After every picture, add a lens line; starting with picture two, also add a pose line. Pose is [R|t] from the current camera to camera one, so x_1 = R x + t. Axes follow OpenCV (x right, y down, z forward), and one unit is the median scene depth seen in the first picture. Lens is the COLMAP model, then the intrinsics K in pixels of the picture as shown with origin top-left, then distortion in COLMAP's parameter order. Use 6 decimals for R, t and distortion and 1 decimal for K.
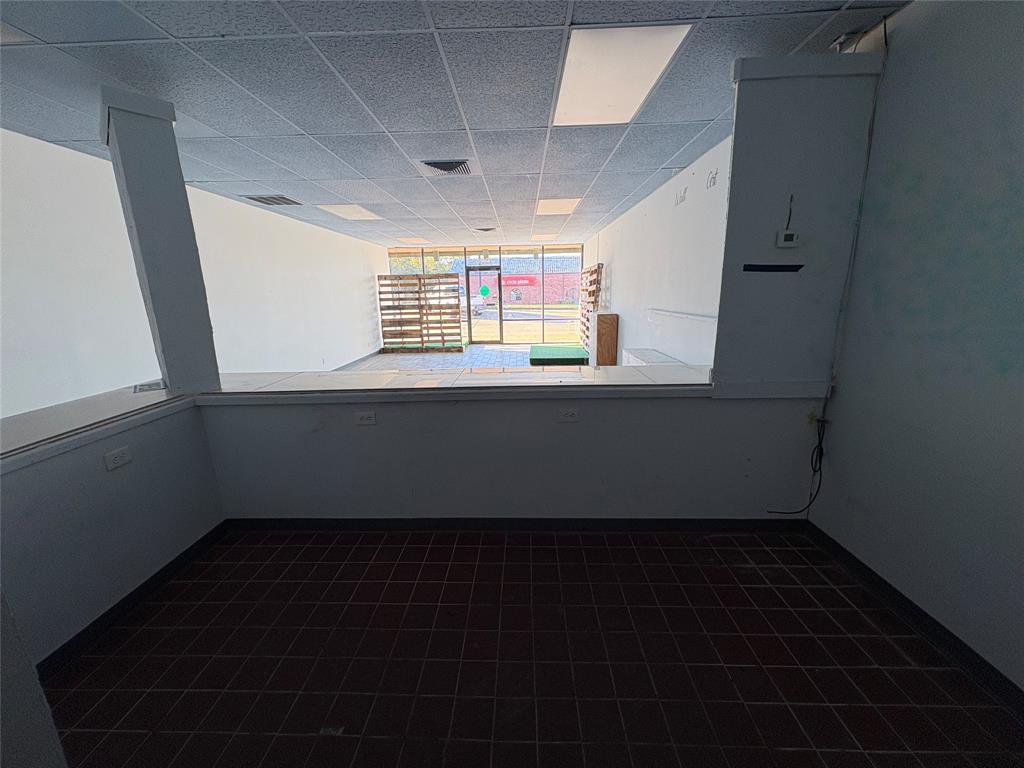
lens RADIAL K [[413.1, 0, 512.0], [0, 413.1, 384.0], [0, 0, 1]] dist [0.012858, -0.000062]
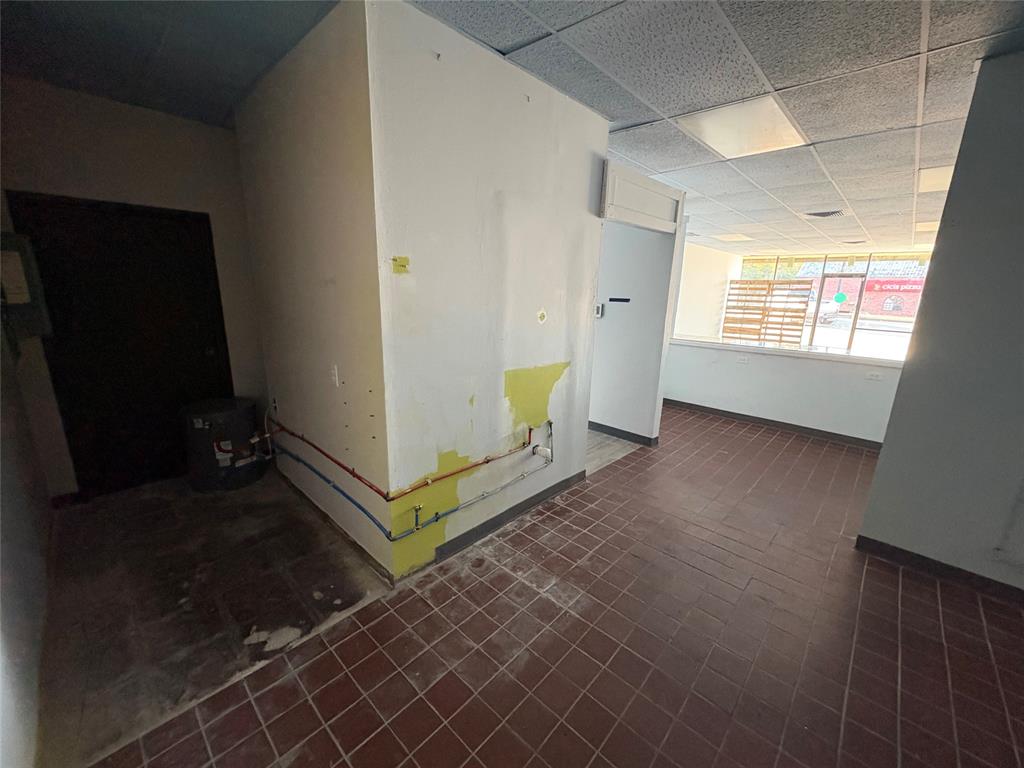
lens RADIAL K [[413.1, 0, 512.0], [0, 413.1, 384.0], [0, 0, 1]] dist [0.012858, -0.000062]
pose [[0.745268, 0.193646, -0.638025, 0.028234], [-0.189884, 0.978914, 0.075308, 0.058993], [0.639155, 0.065026, 0.766324, -0.290836]]
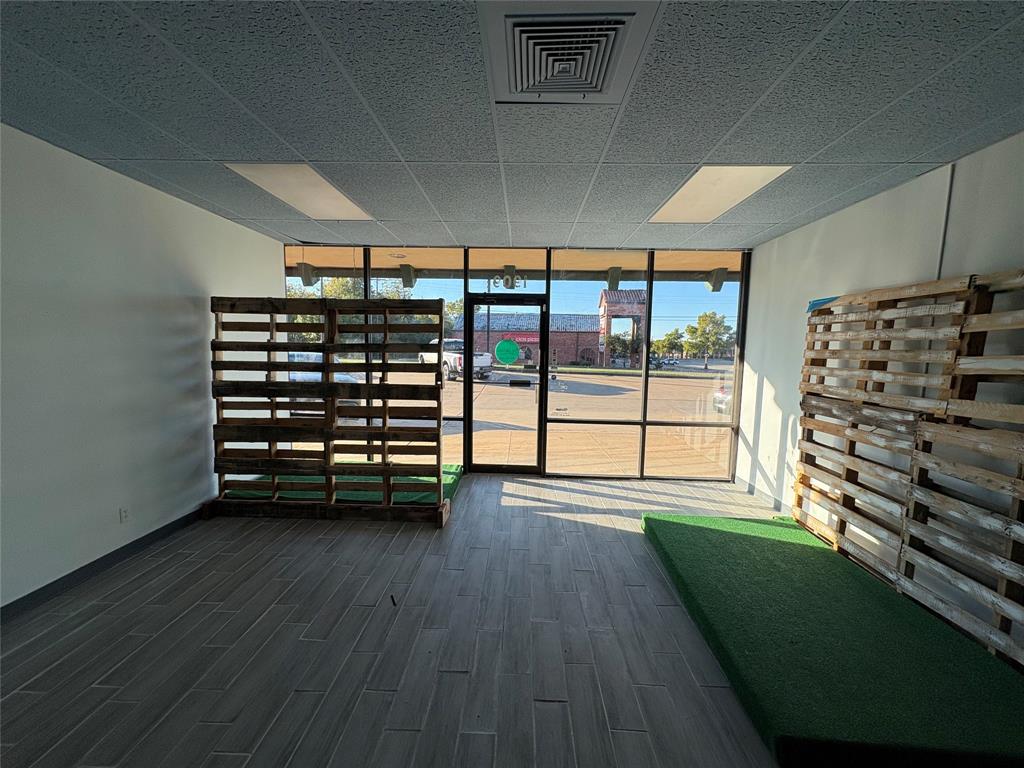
lens RADIAL K [[413.1, 0, 512.0], [0, 413.1, 384.0], [0, 0, 1]] dist [0.012858, -0.000062]
pose [[0.999377, 0.034563, -0.007187, -0.059422], [-0.035221, 0.990021, -0.136446, -0.140468], [0.002400, 0.136614, 0.990621, 0.616157]]
